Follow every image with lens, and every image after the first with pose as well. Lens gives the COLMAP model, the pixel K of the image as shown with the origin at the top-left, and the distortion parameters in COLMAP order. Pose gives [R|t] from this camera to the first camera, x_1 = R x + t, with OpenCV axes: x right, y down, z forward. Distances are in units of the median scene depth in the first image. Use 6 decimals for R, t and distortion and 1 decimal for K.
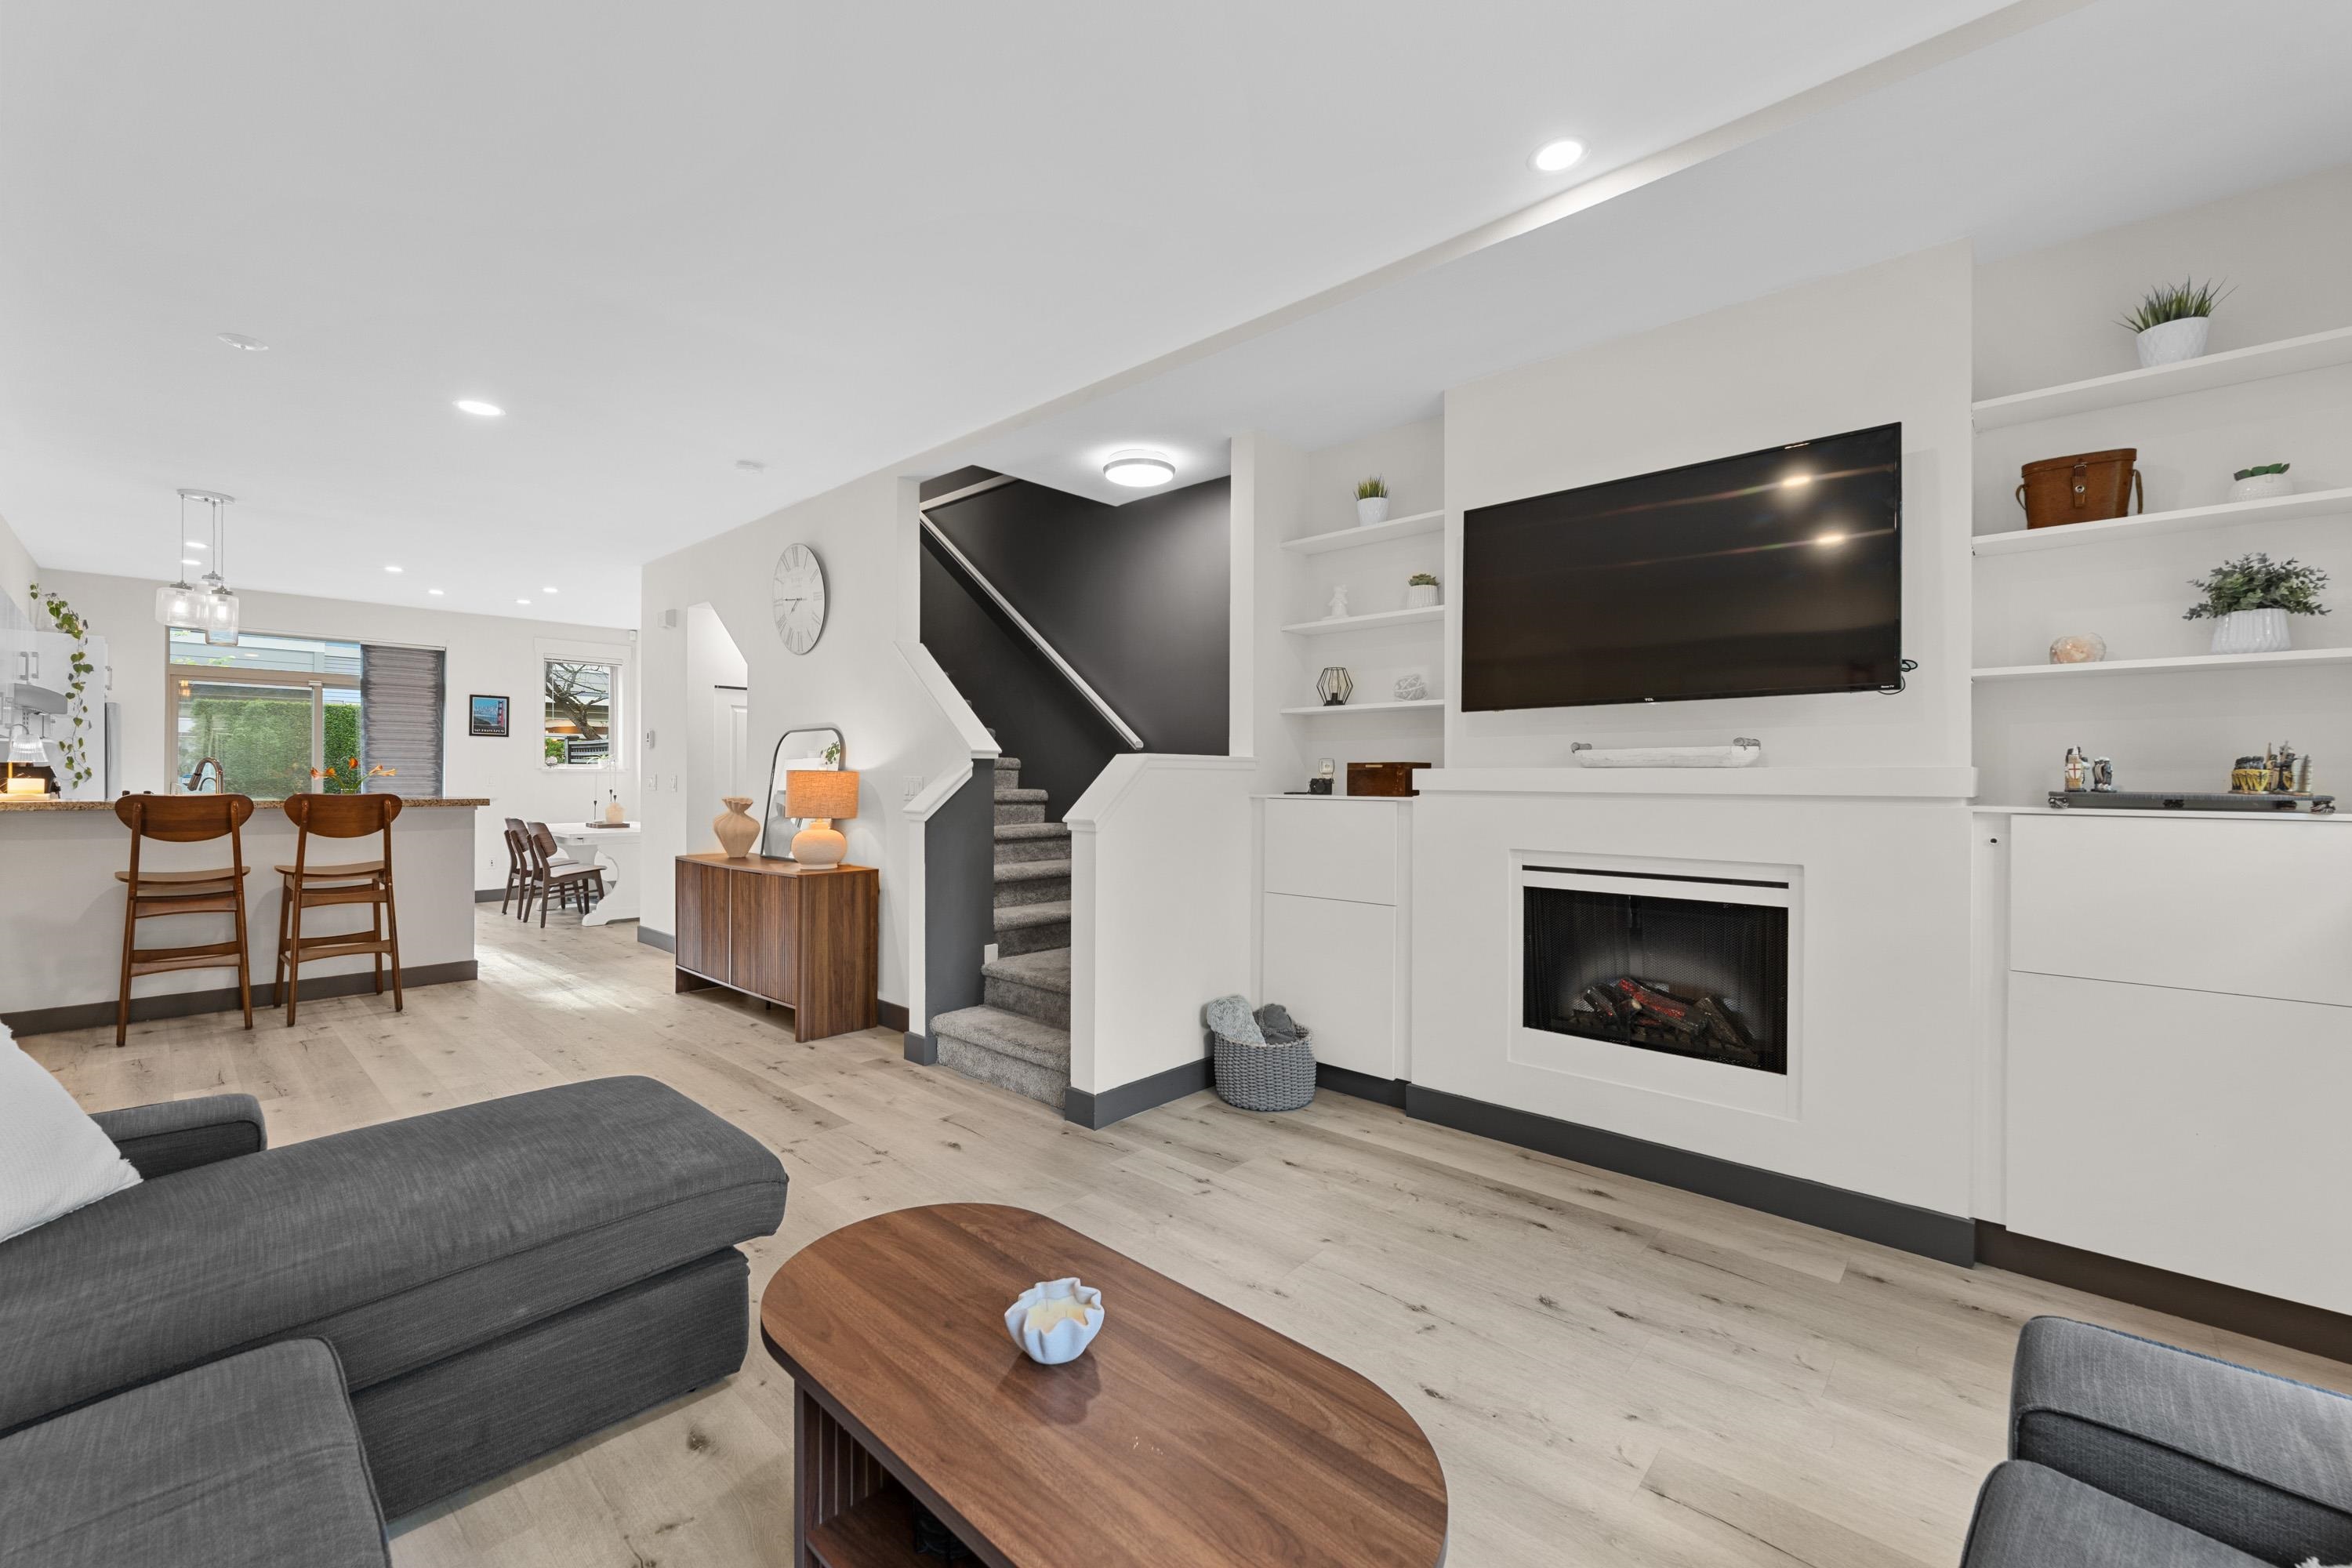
lens RADIAL K [[944.4, 0, 1173.4], [0, 944.4, 780.1], [0, 0, 1]] dist [-0.001637, -0.000552]
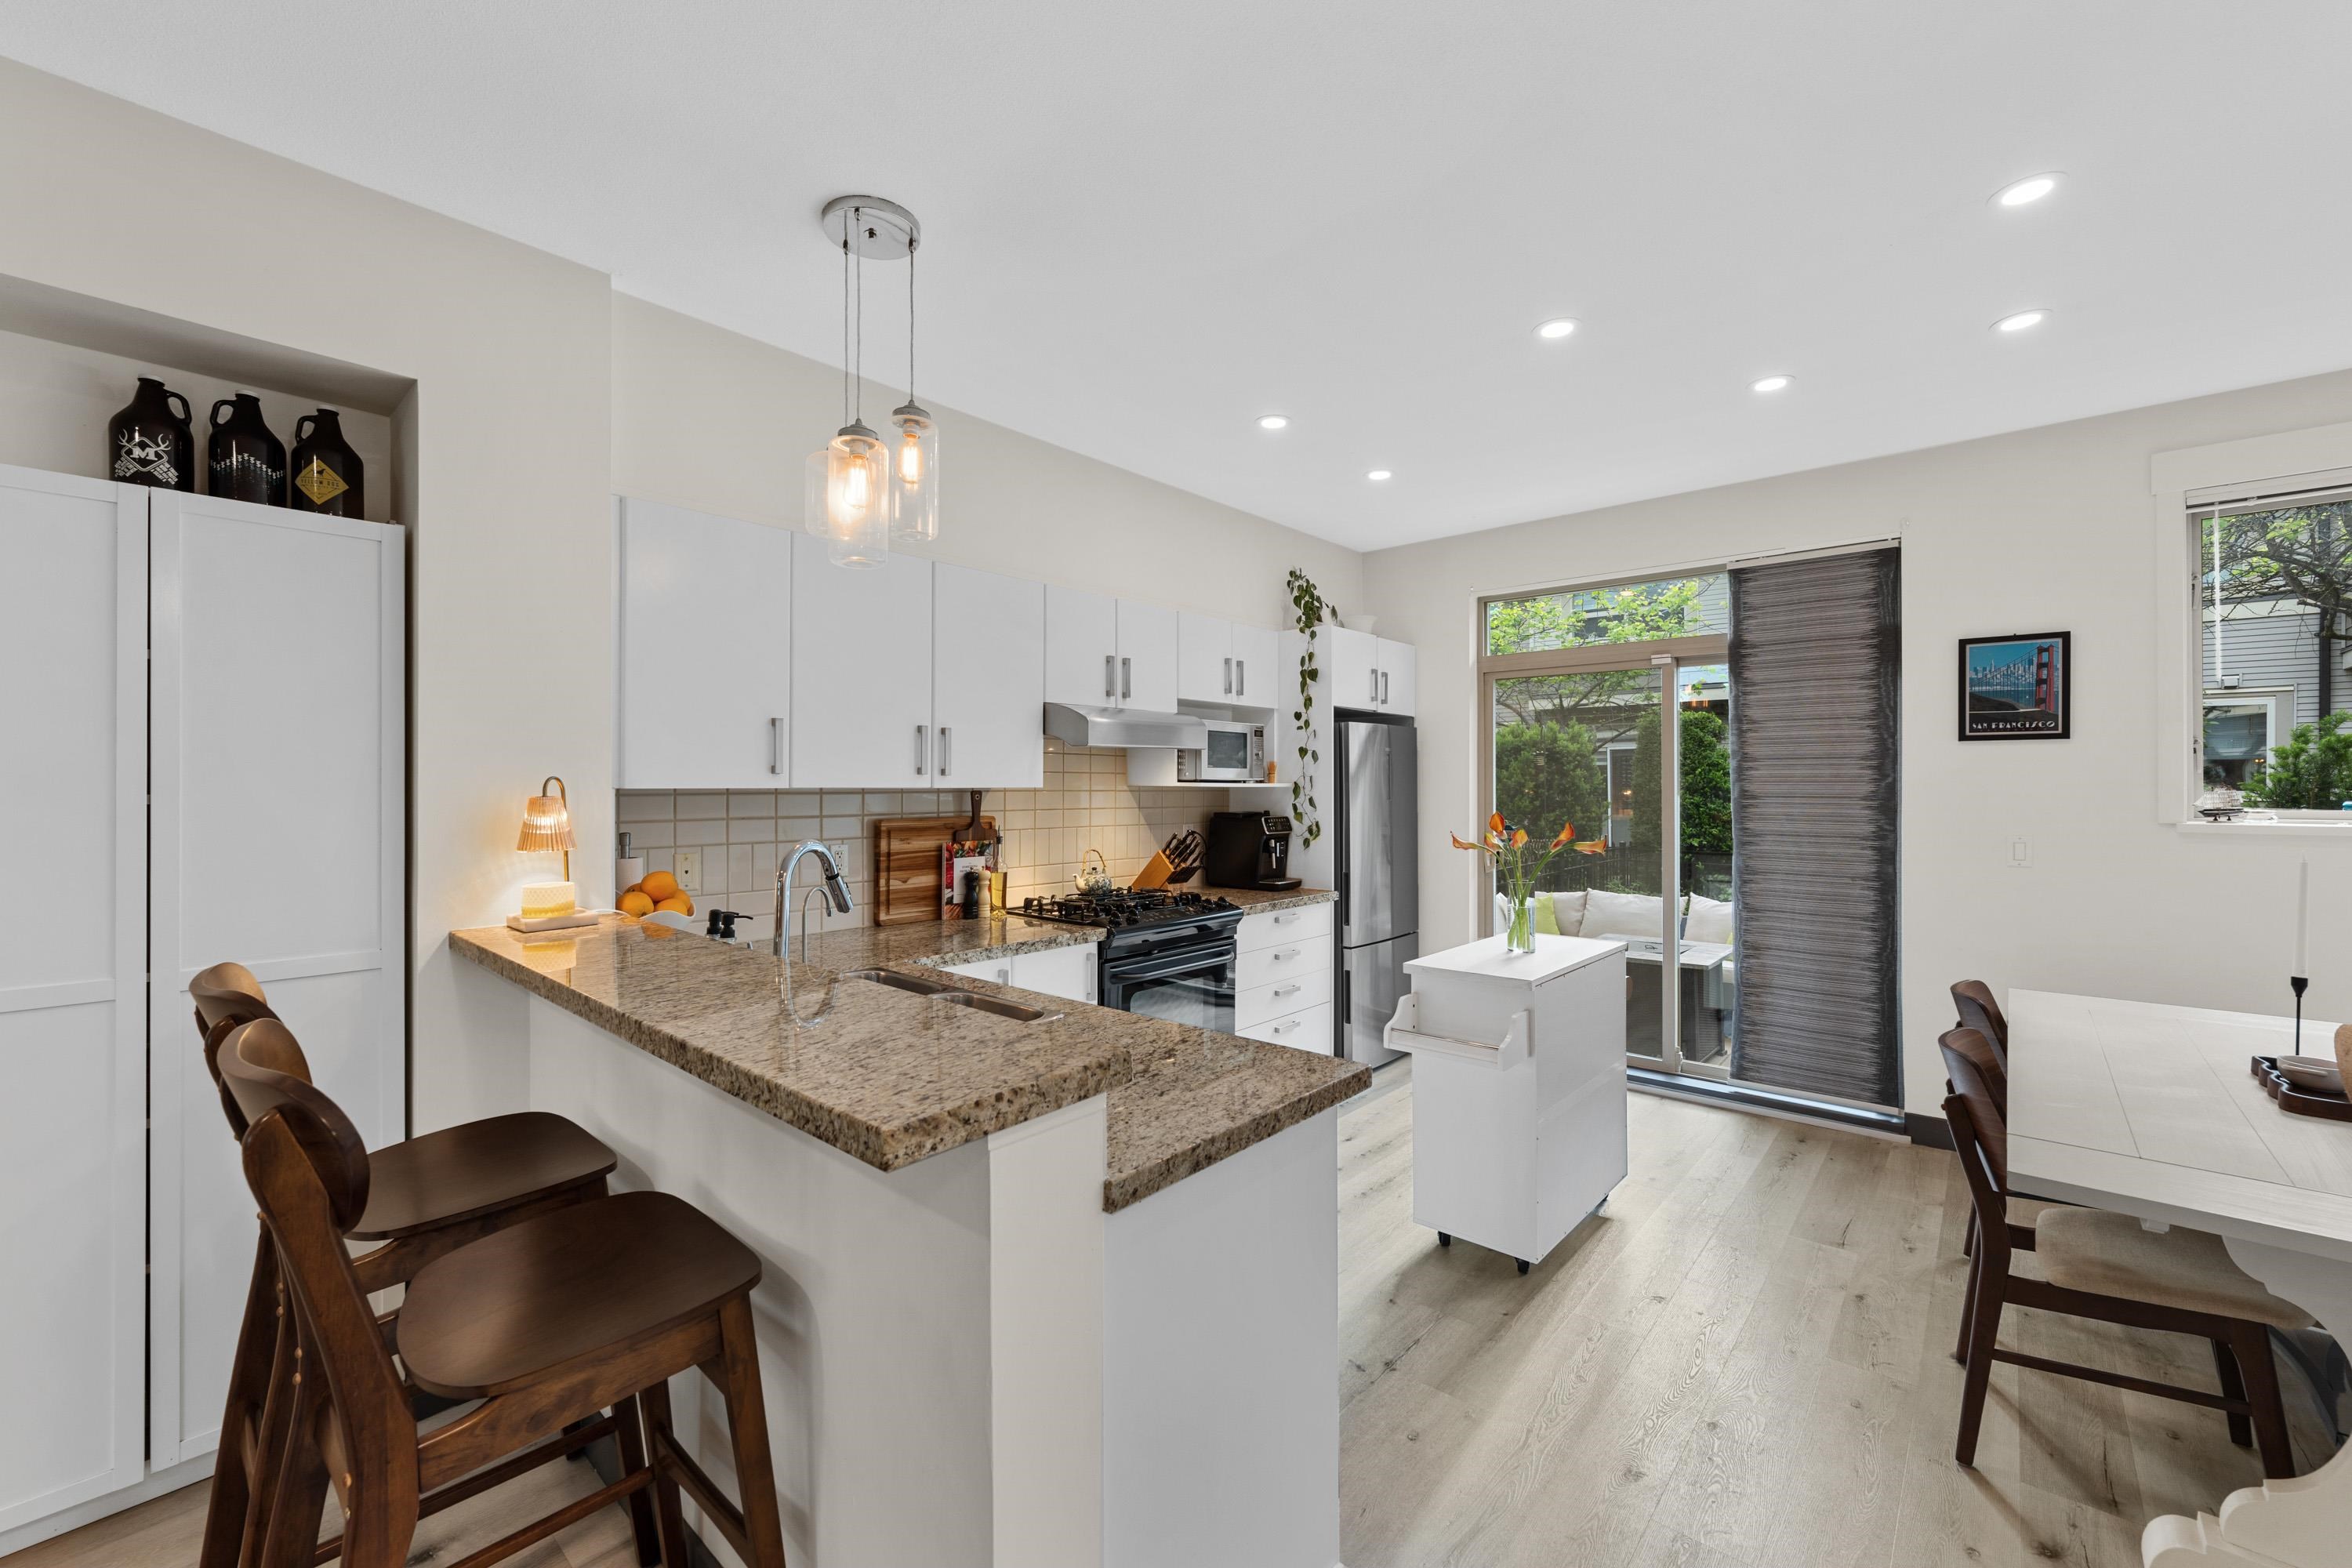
lens RADIAL K [[944.4, 0, 1173.4], [0, 944.4, 780.1], [0, 0, 1]] dist [-0.001637, -0.000552]
pose [[0.018574, -0.009185, -0.999785, -0.588968], [-0.002420, 0.999954, -0.009232, -0.043857], [0.999825, 0.002591, 0.018551, 1.118295]]
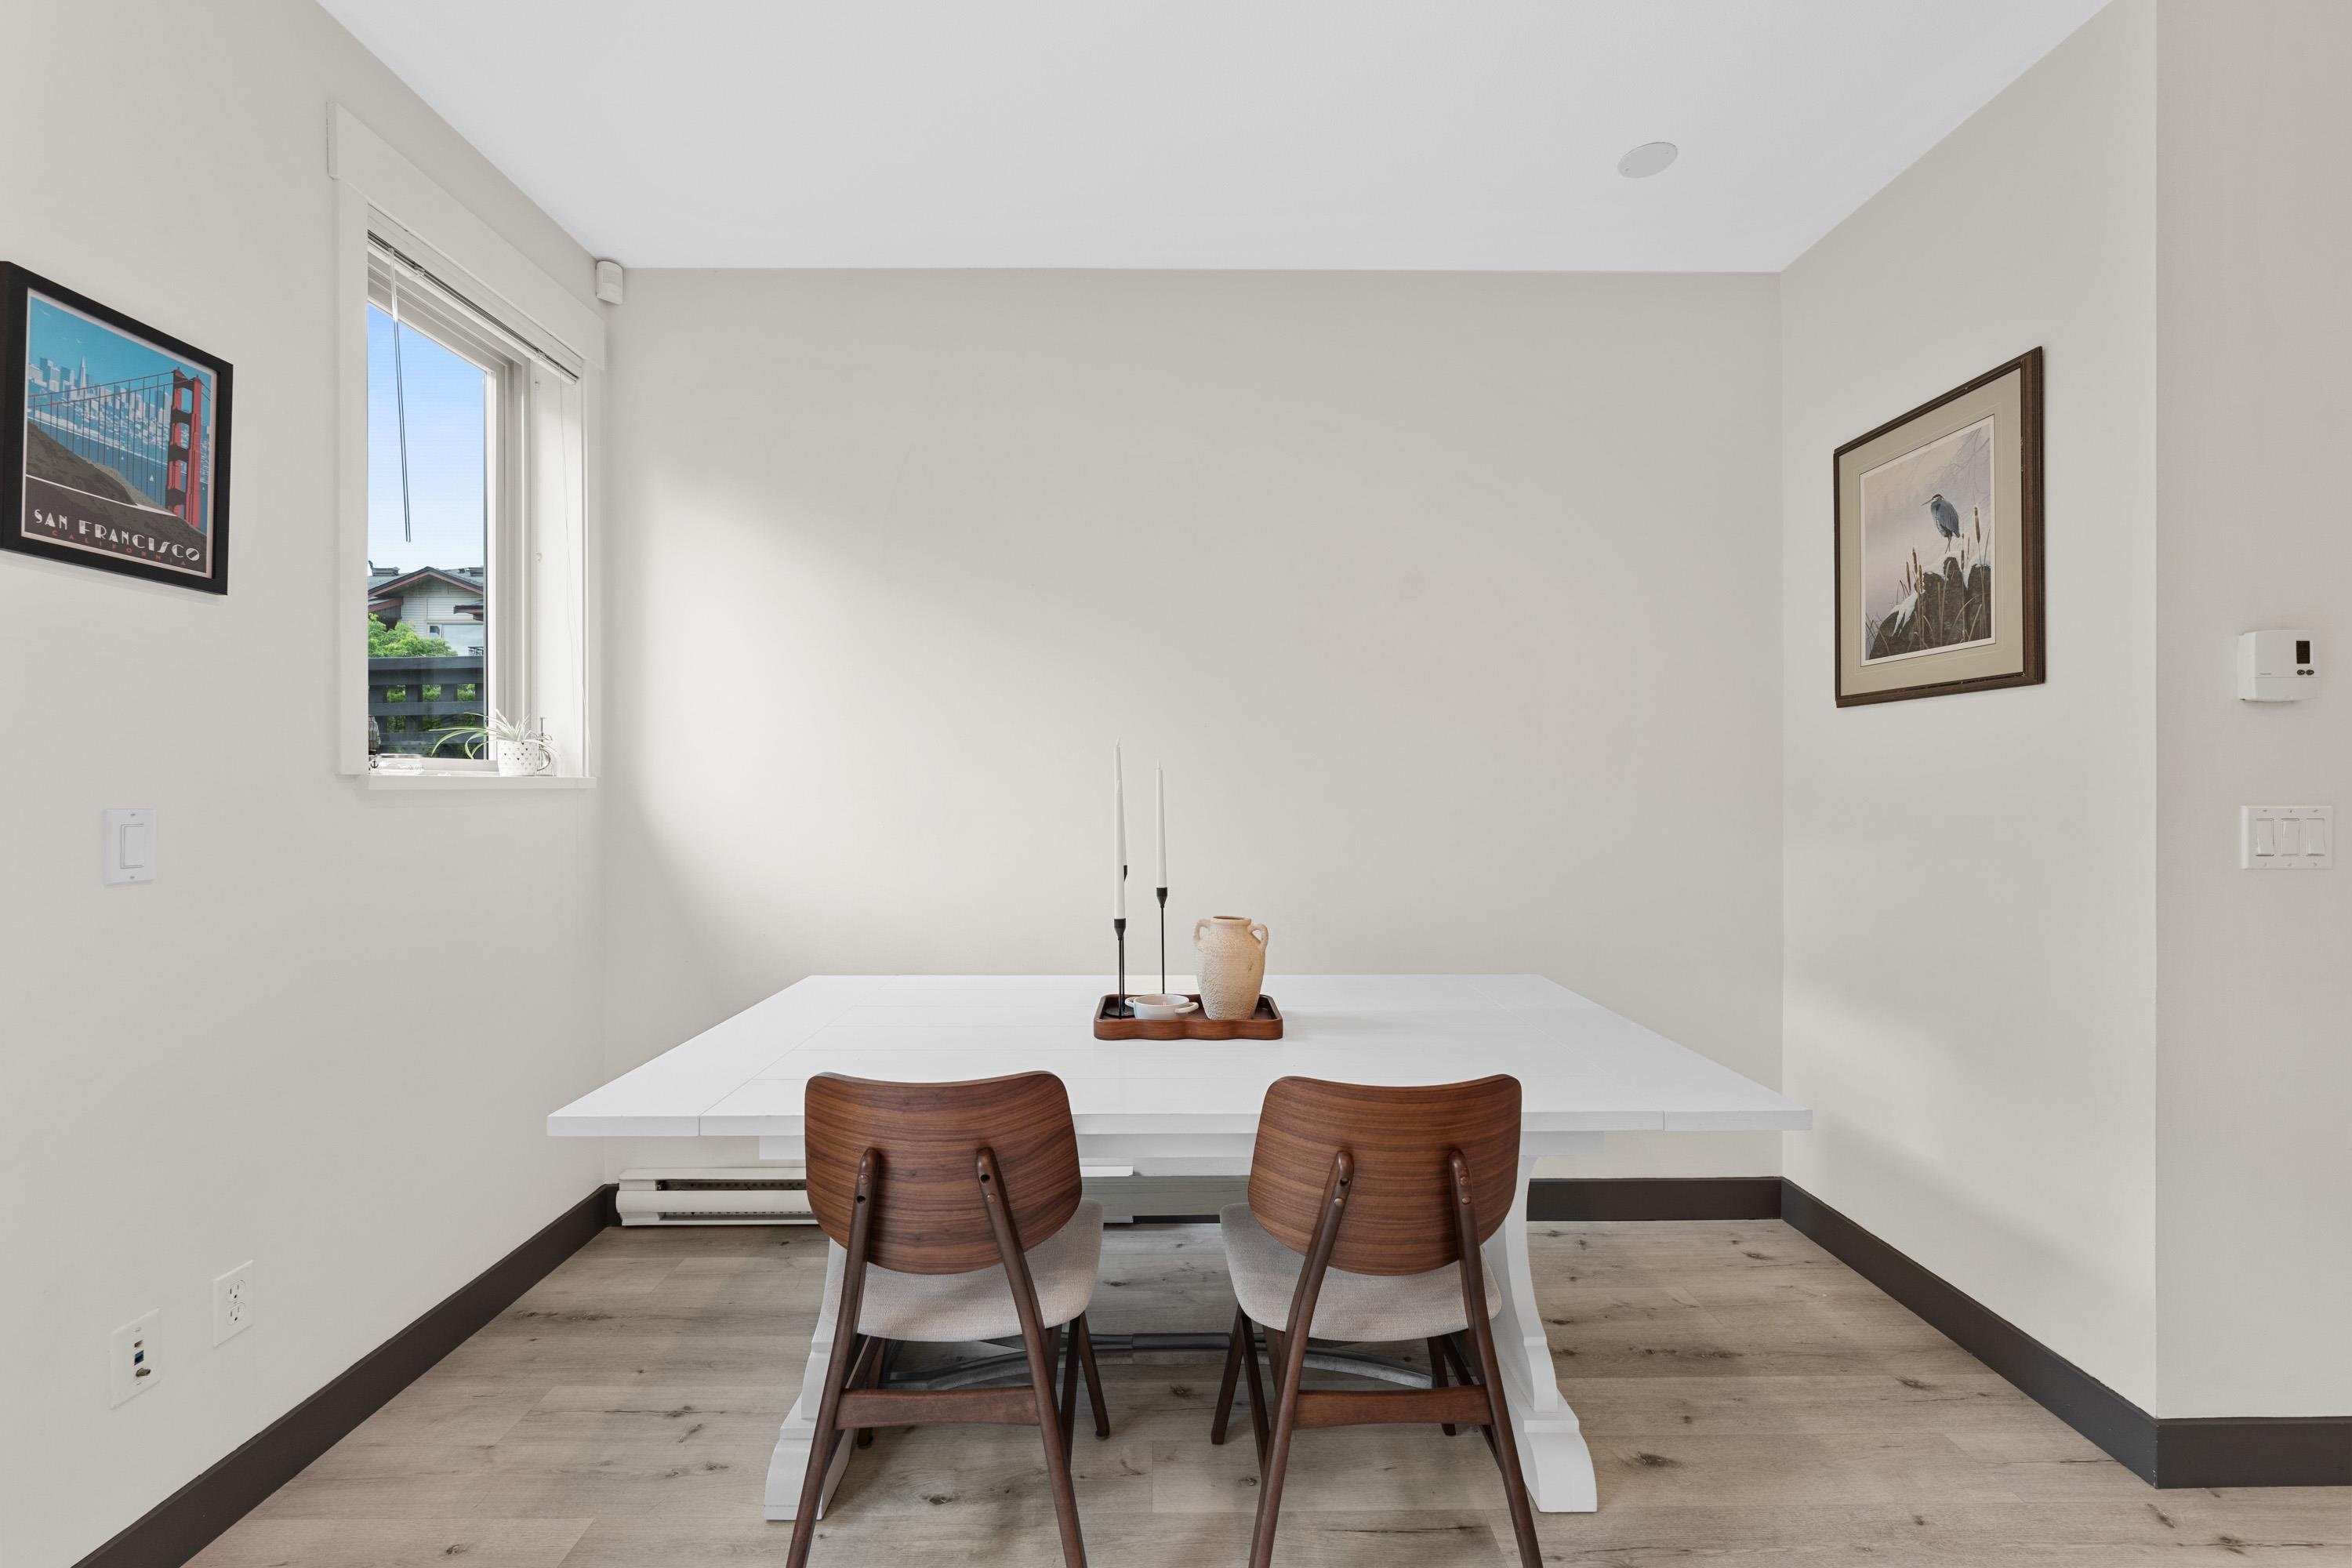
lens RADIAL K [[952.0, 0, 1178.2], [0, 952.0, 767.8], [0, 0, 1]] dist [-0.000368, -0.001039]
pose [[0.722281, 0.001640, 0.691598, -1.231696], [0.009965, 0.999869, -0.012779, -0.016886], [-0.691528, 0.016121, 0.722170, 1.323637]]
